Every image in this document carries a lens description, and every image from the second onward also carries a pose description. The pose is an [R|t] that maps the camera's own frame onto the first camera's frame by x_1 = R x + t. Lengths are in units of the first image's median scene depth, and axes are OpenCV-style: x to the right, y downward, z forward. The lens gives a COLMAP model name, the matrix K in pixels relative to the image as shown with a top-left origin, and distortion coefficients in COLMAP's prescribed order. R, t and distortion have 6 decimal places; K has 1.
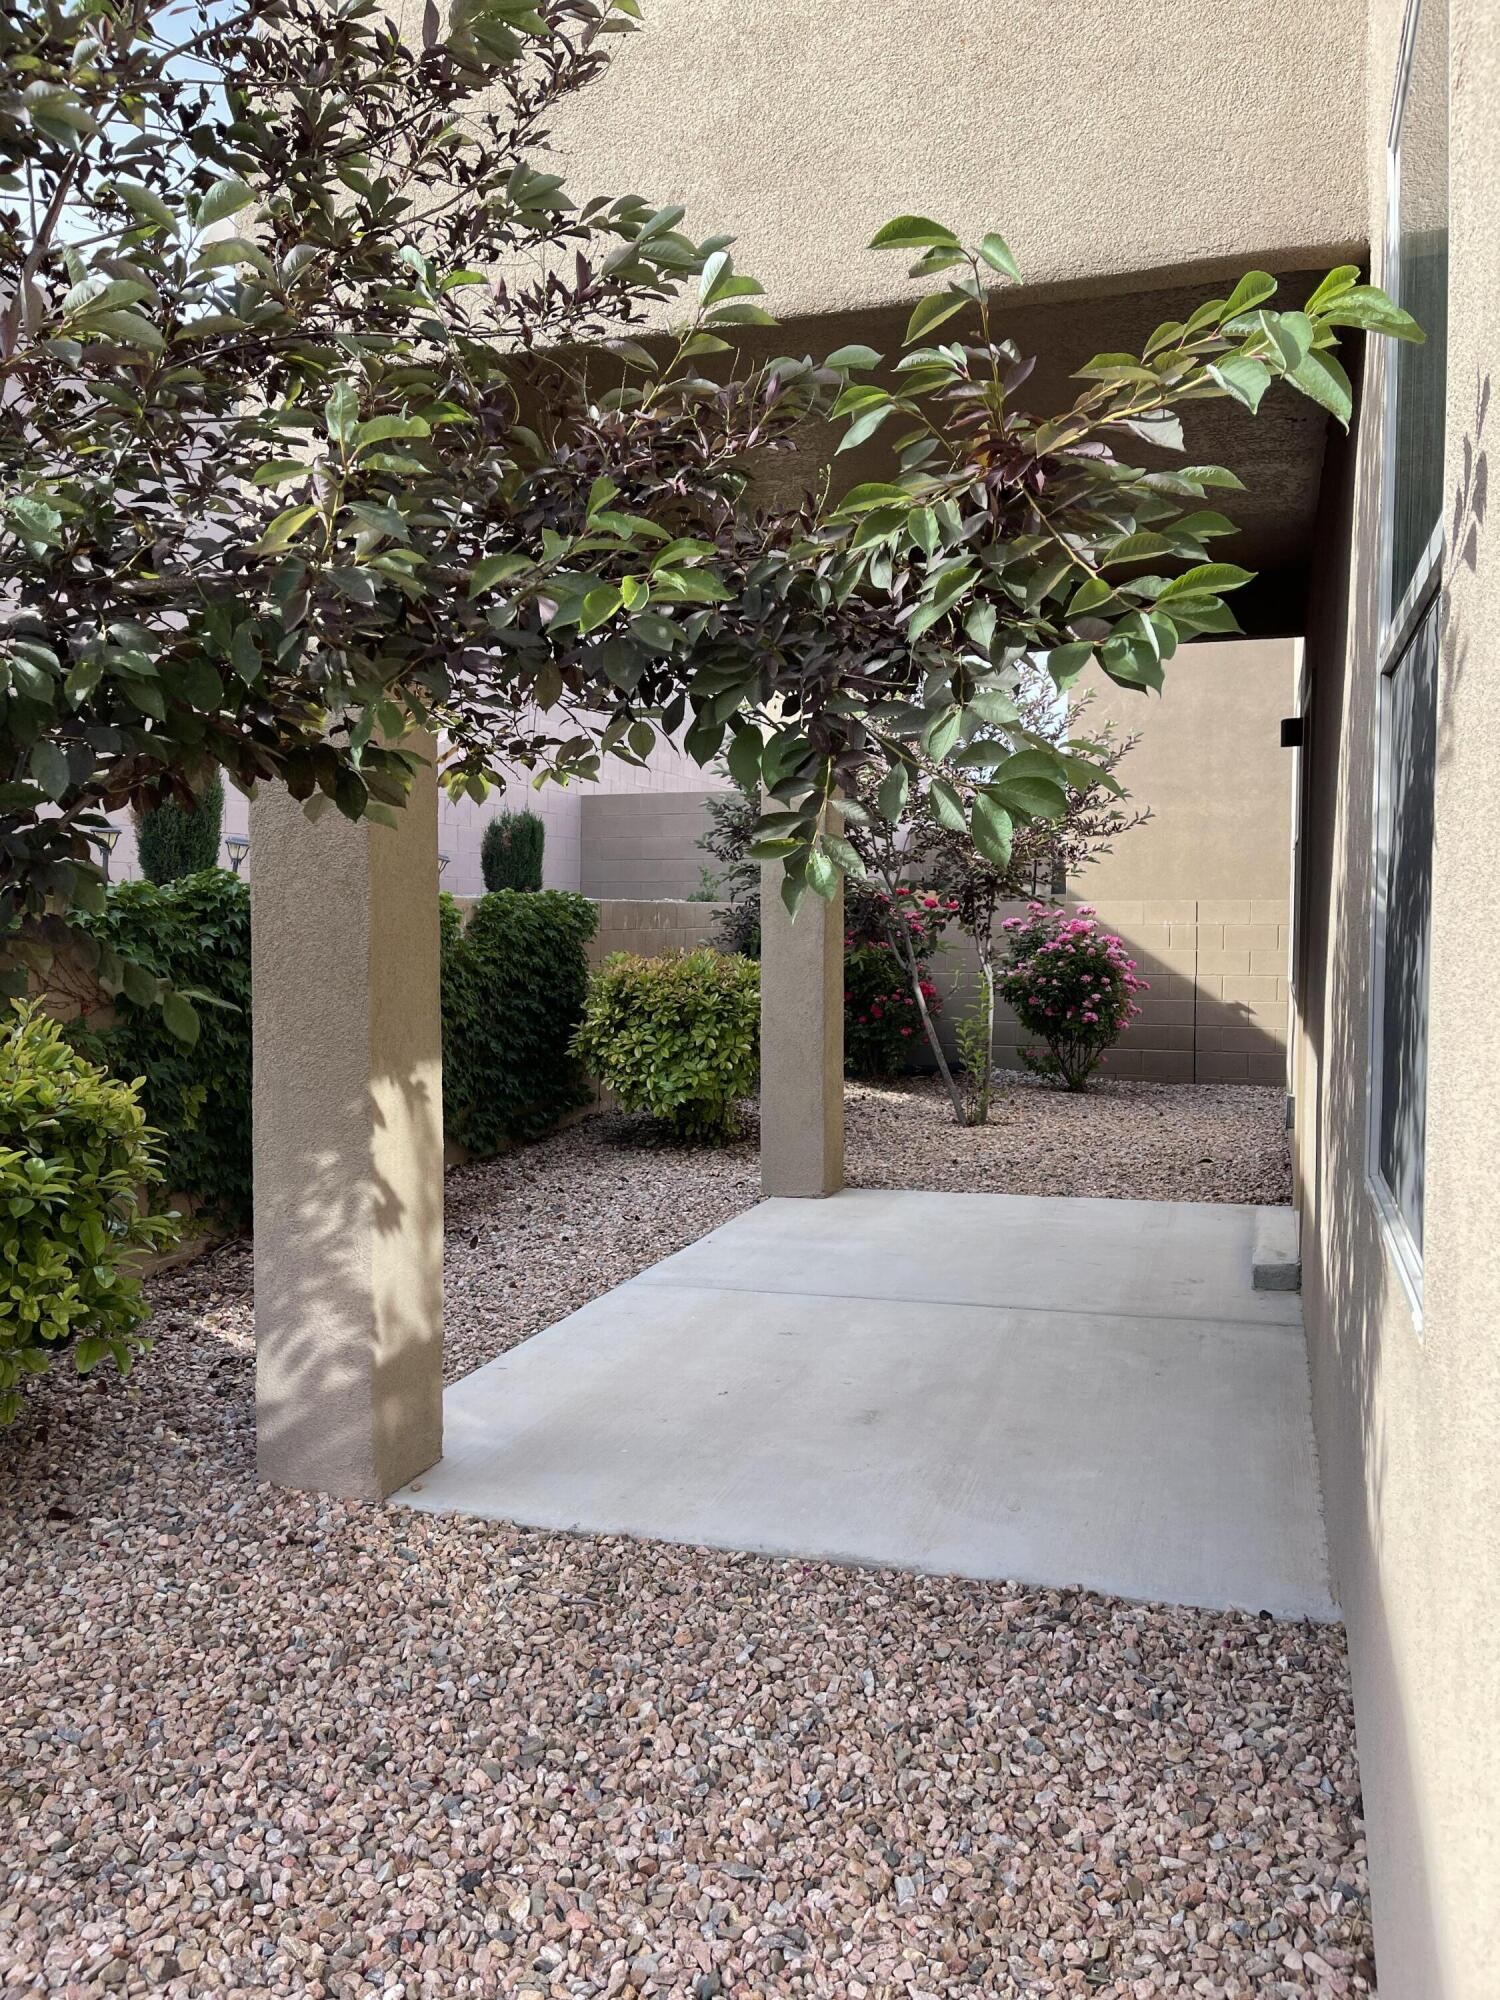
lens RADIAL K [[1536.6, 0, 753.0], [0, 1536.6, 1000.9], [0, 0, 1]] dist [0.025154, -0.020897]
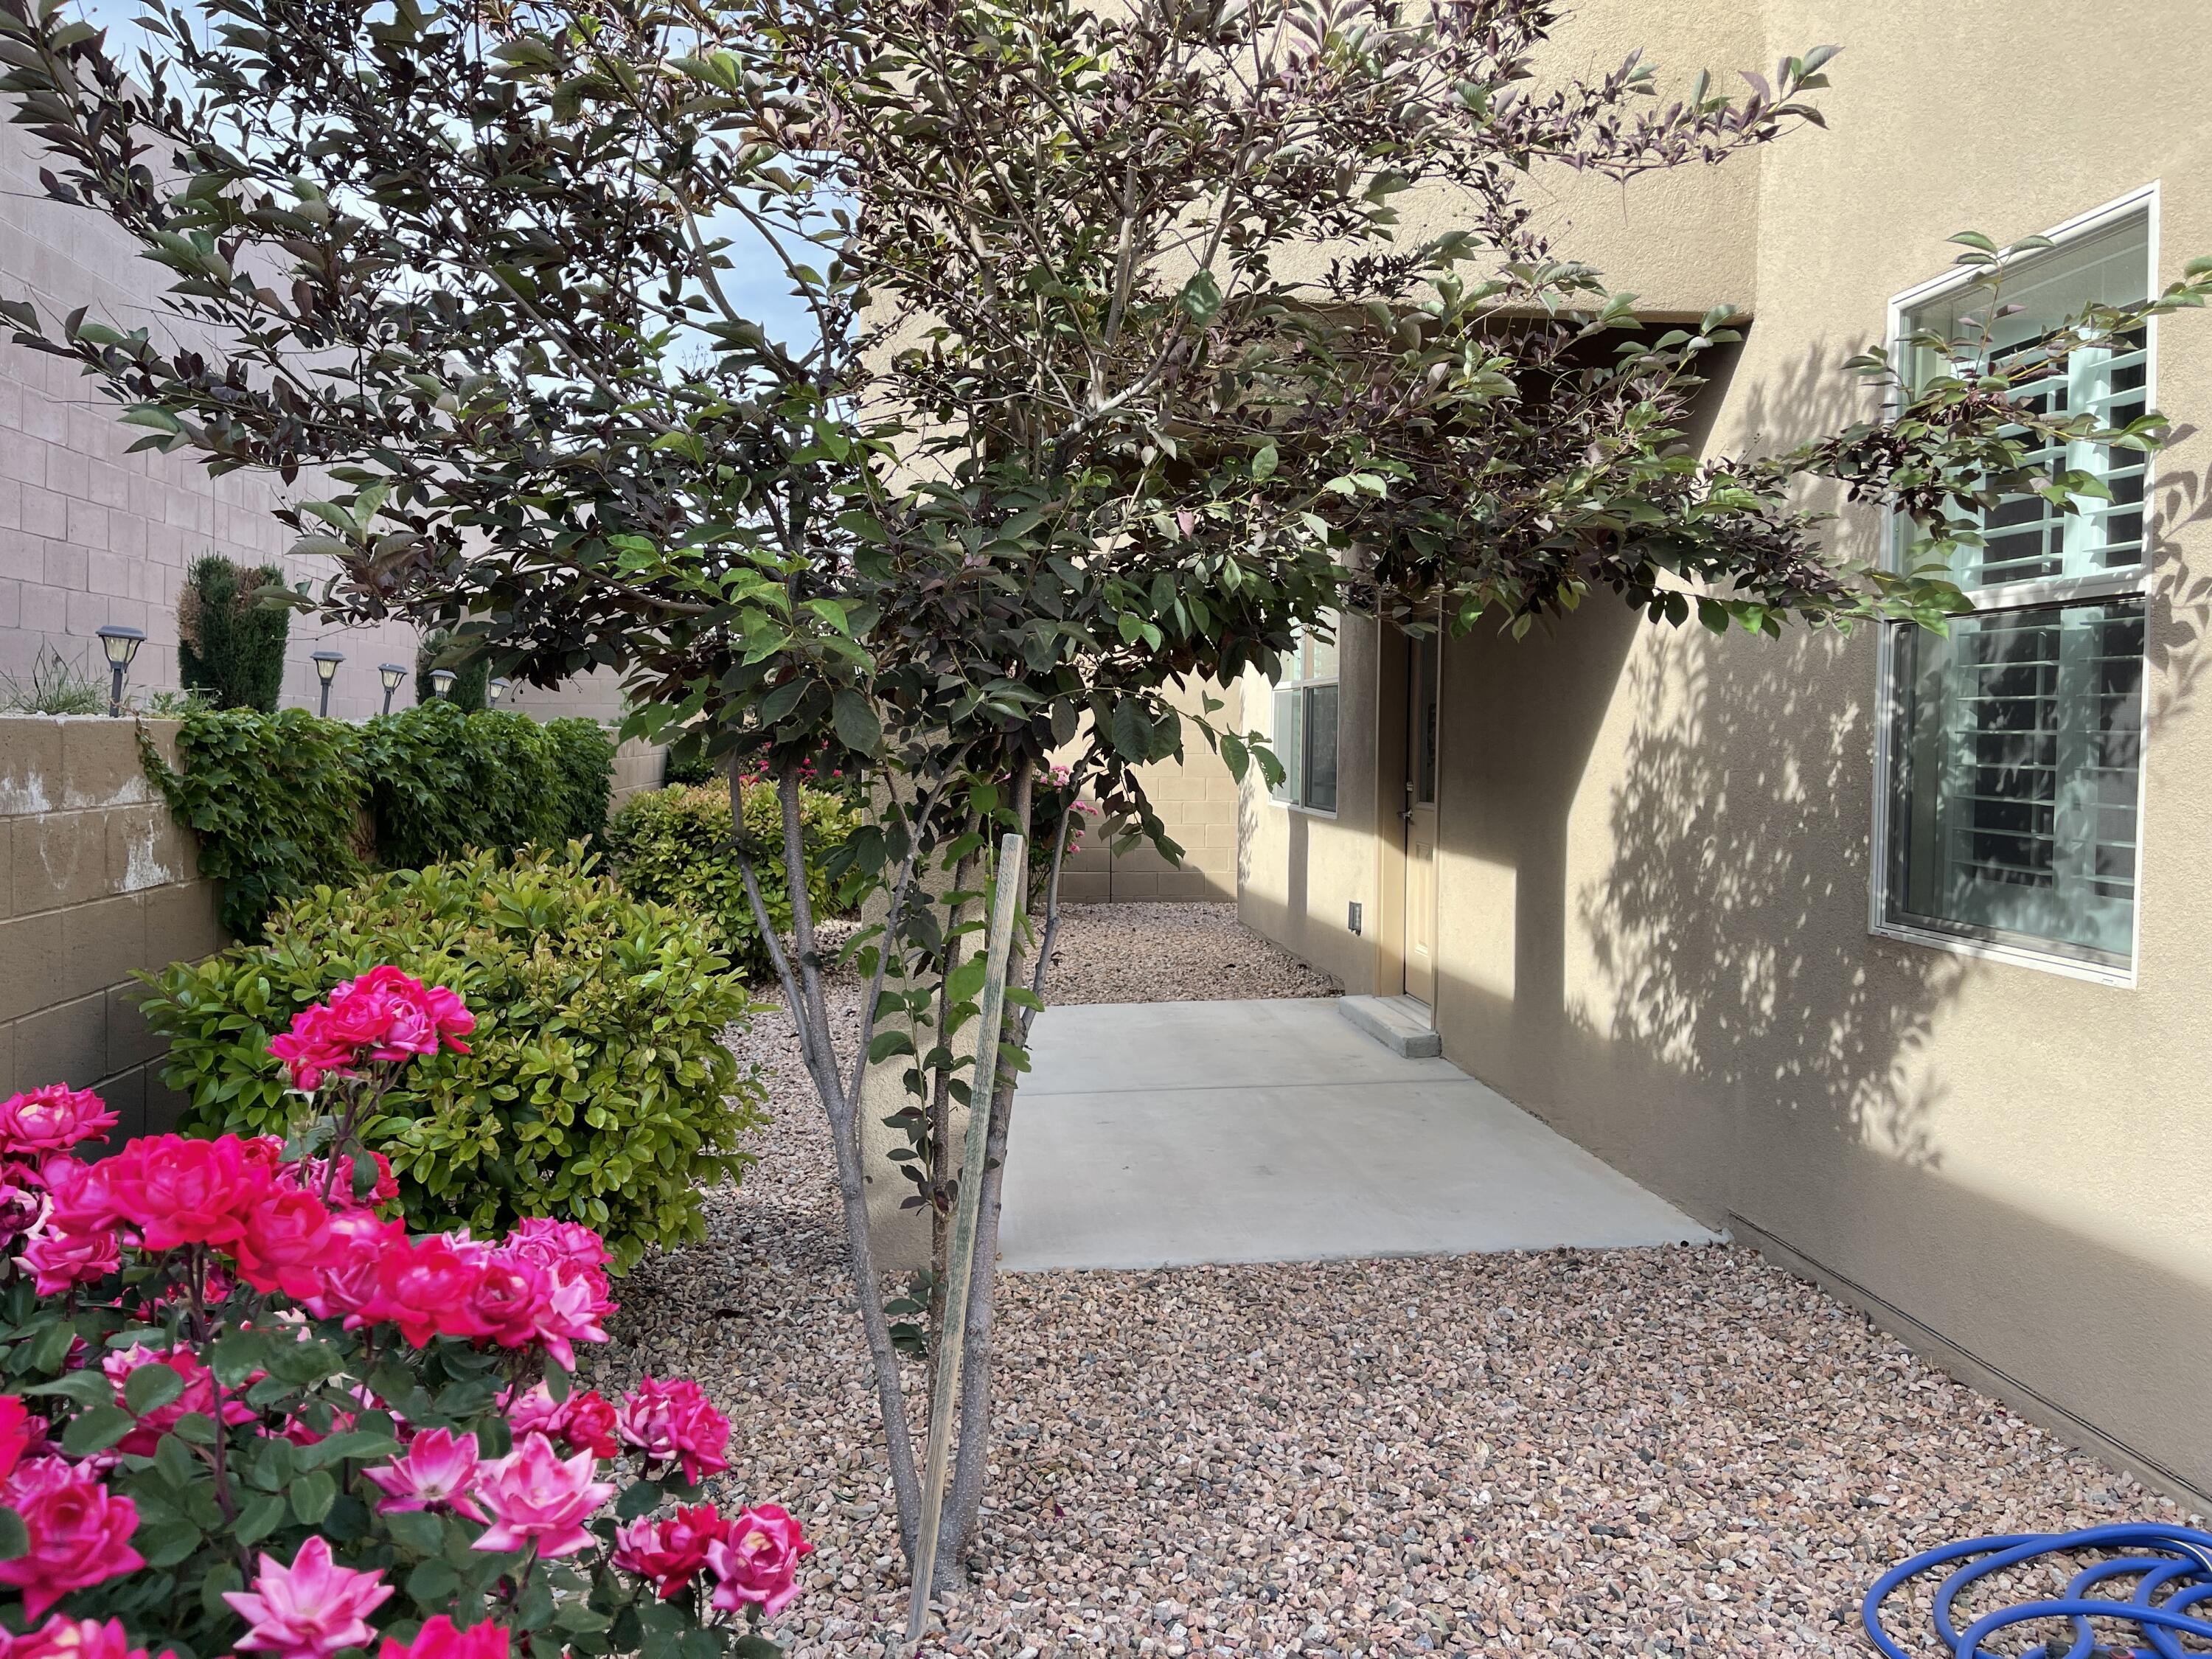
lens RADIAL K [[1699.4, 0, 1103.5], [0, 1699.4, 828.2], [0, 0, 1]] dist [0.025154, -0.020897]
pose [[0.914093, -0.022396, 0.404886, -0.749751], [0.022497, 0.999737, 0.004510, -0.008653], [-0.404881, 0.004986, 0.914356, -0.220902]]
